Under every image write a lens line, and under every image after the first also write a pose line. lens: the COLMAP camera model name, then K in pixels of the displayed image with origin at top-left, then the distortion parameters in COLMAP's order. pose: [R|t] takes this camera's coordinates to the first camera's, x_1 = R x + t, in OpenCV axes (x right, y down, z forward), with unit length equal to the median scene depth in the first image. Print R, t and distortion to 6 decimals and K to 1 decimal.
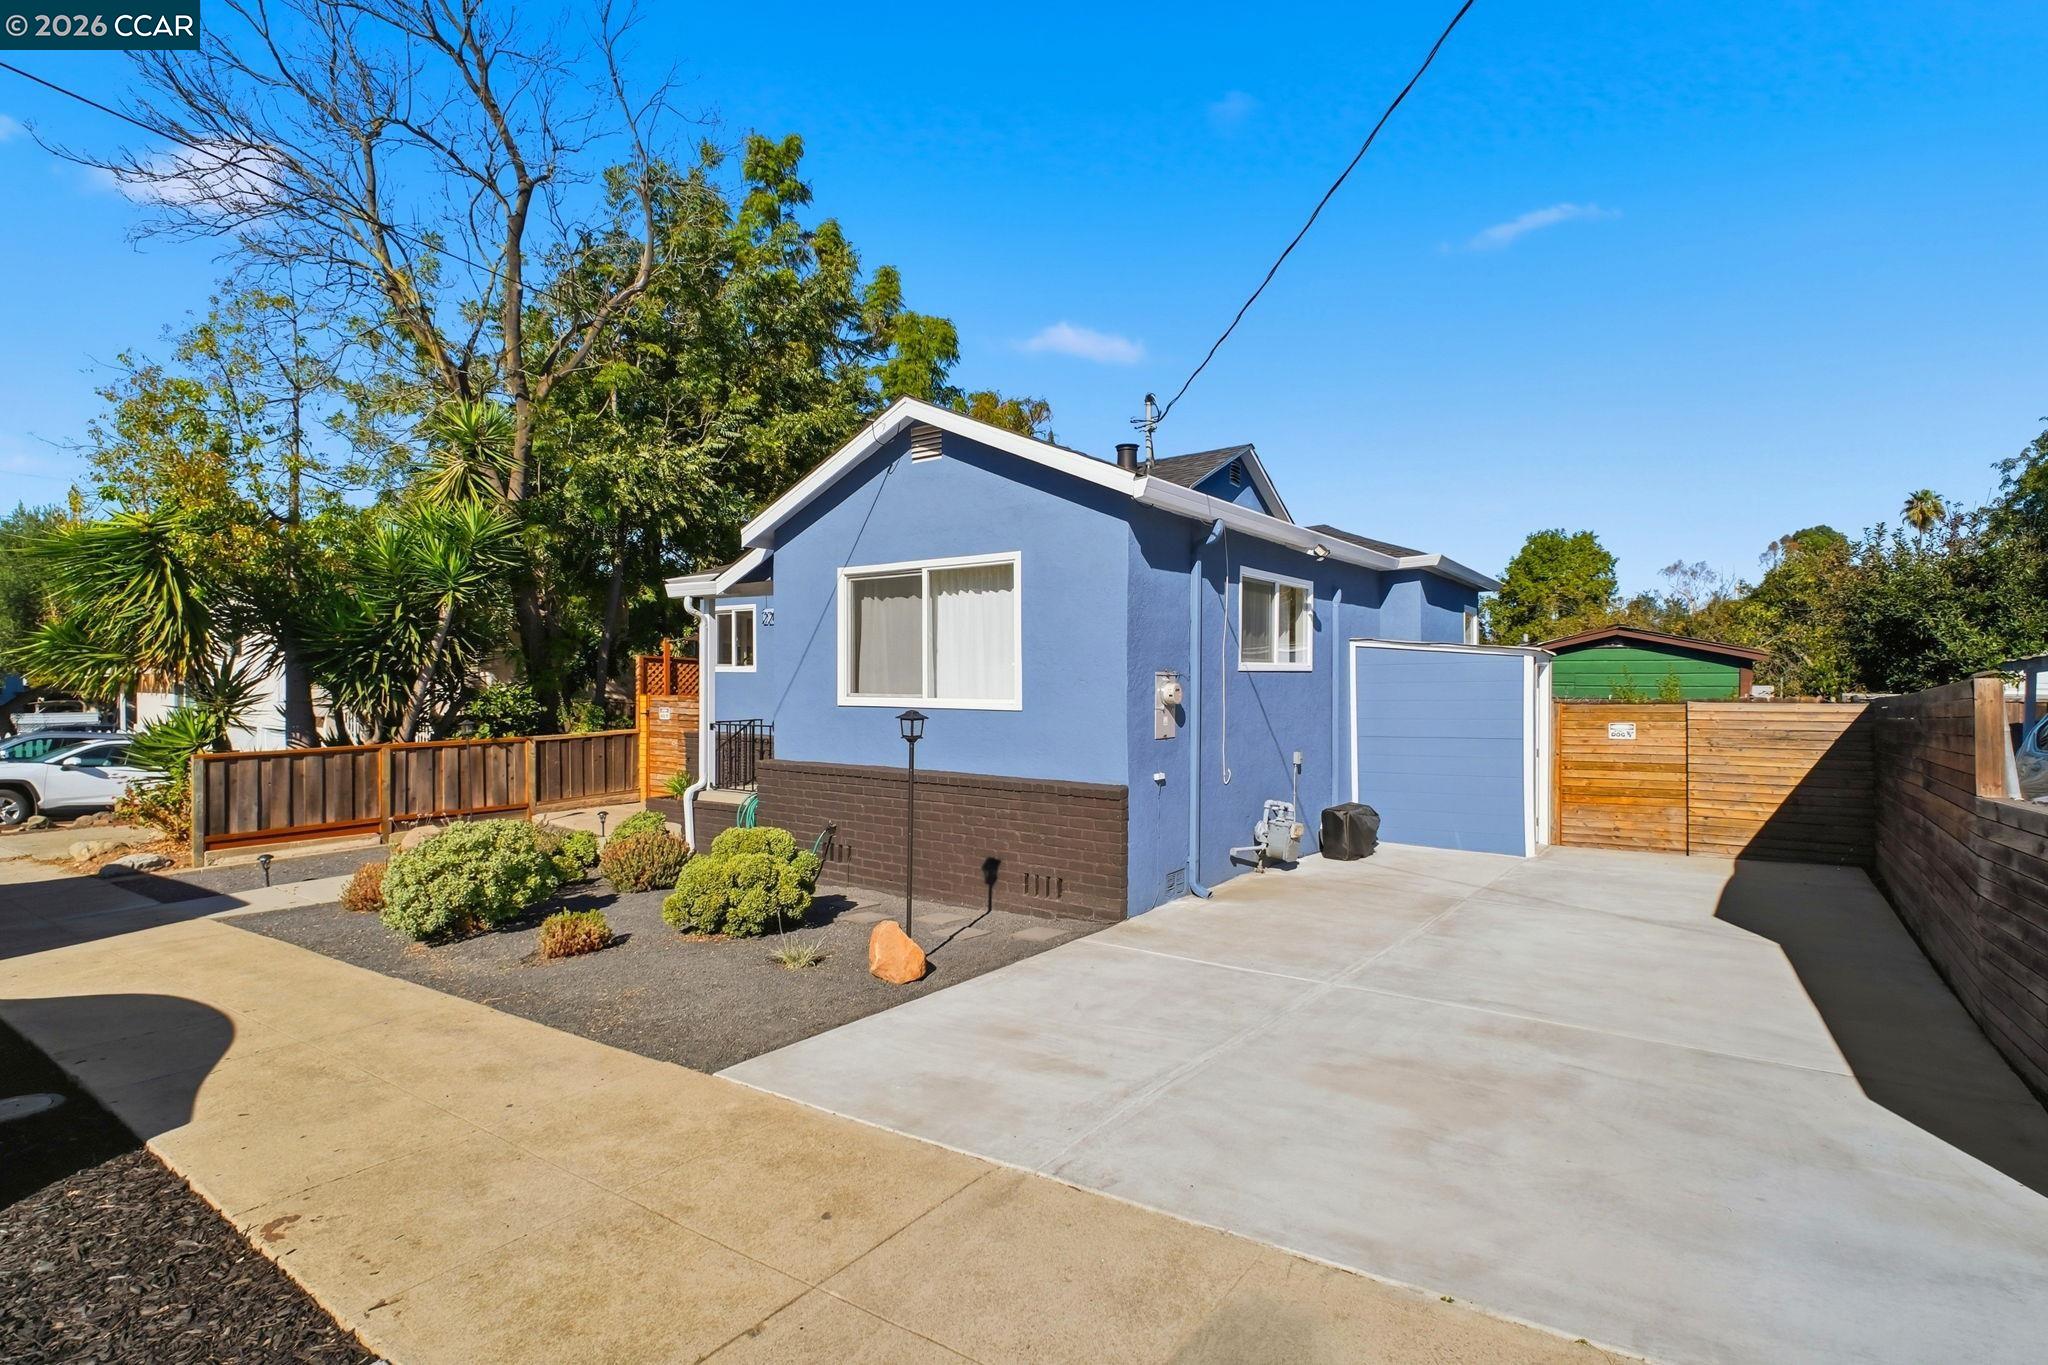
lens RADIAL K [[954.6, 0, 1020.3], [0, 954.6, 697.5], [0, 0, 1]] dist [-0.000031, -0.000347]
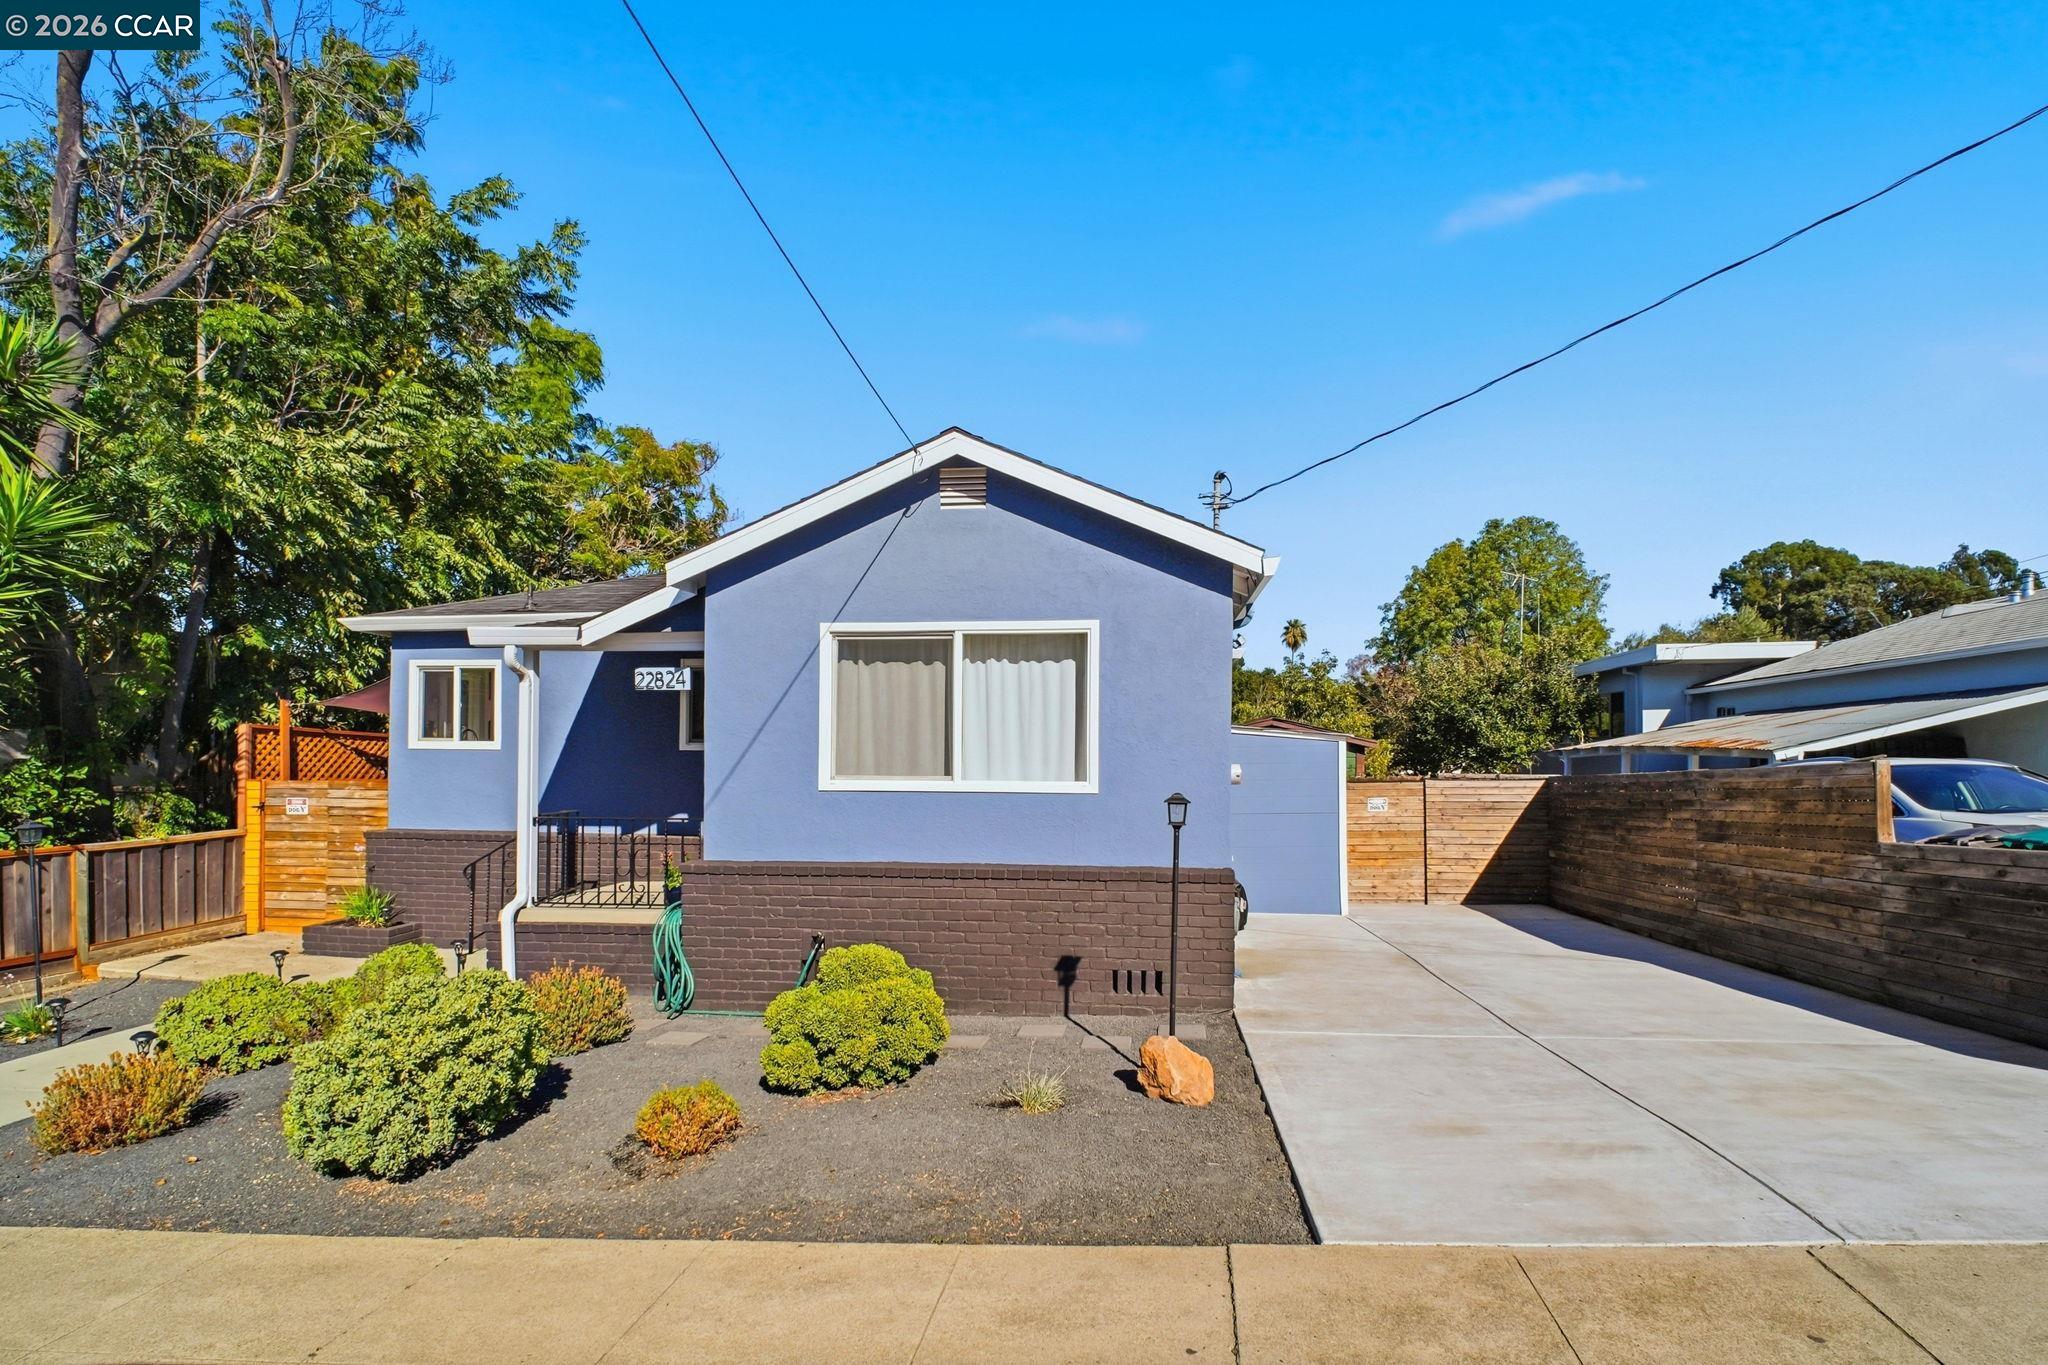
lens RADIAL K [[976.4, 0, 996.9], [0, 976.4, 763.9], [0, 0, 1]] dist [-0.010334, -0.001361]
pose [[0.872334, 0.002205, 0.488905, -0.366978], [0.006041, 0.999865, -0.015289, -0.000572], [-0.488873, 0.016291, 0.872203, 0.154339]]
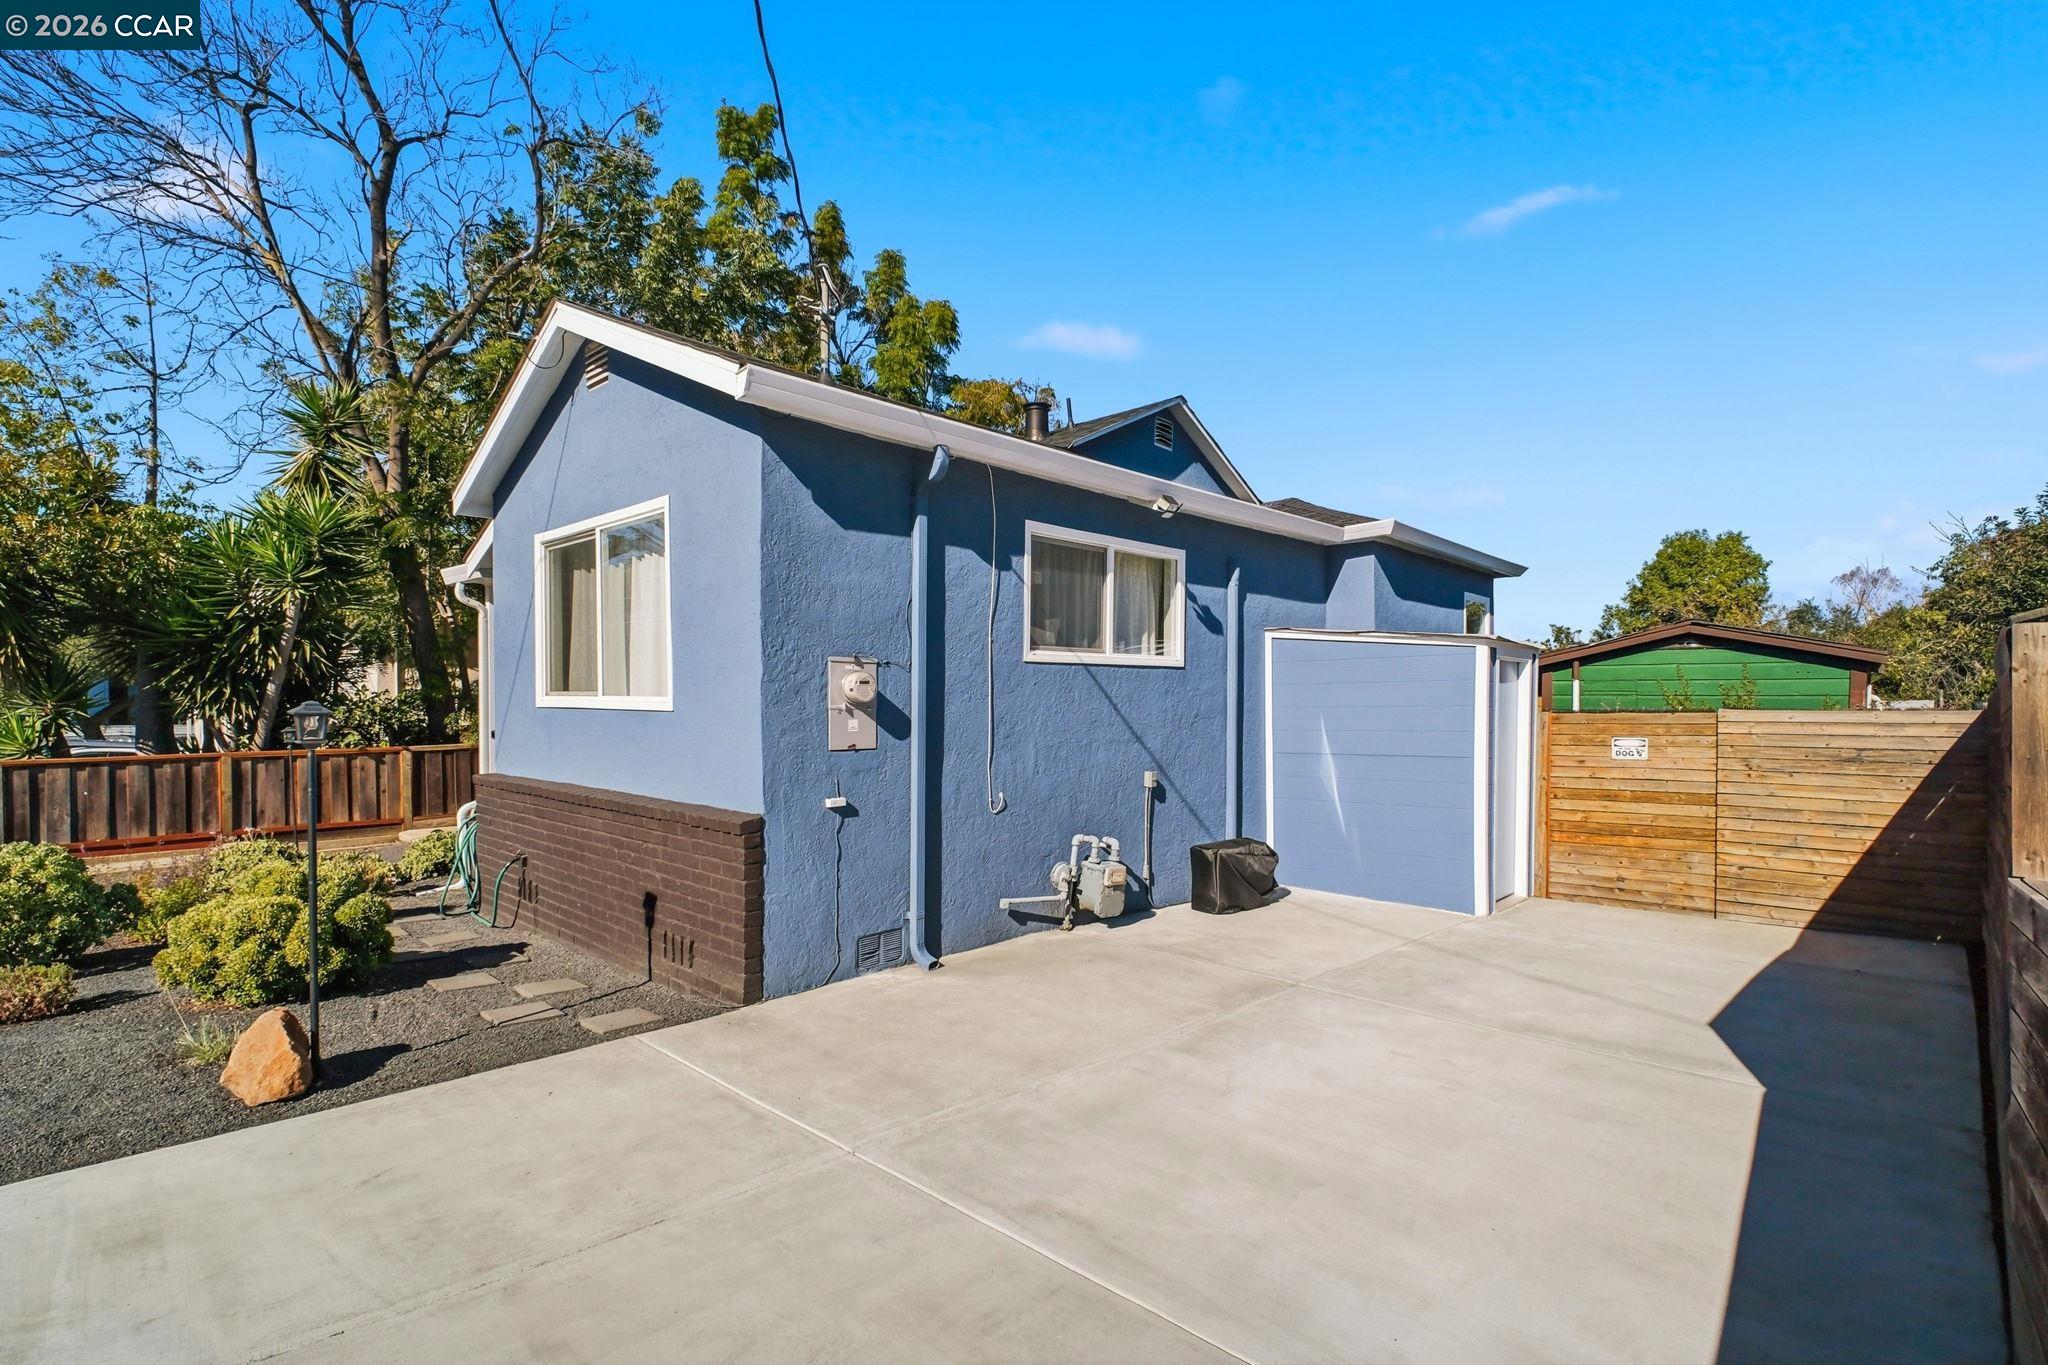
lens RADIAL K [[947.2, 0, 1027.7], [0, 947.2, 727.3], [0, 0, 1]] dist [-0.001485, -0.000523]
pose [[0.992807, 0.005157, -0.119613, 0.246423], [-0.003774, 0.999923, 0.011784, 0.011383], [0.119665, -0.011248, 0.992751, 0.203696]]
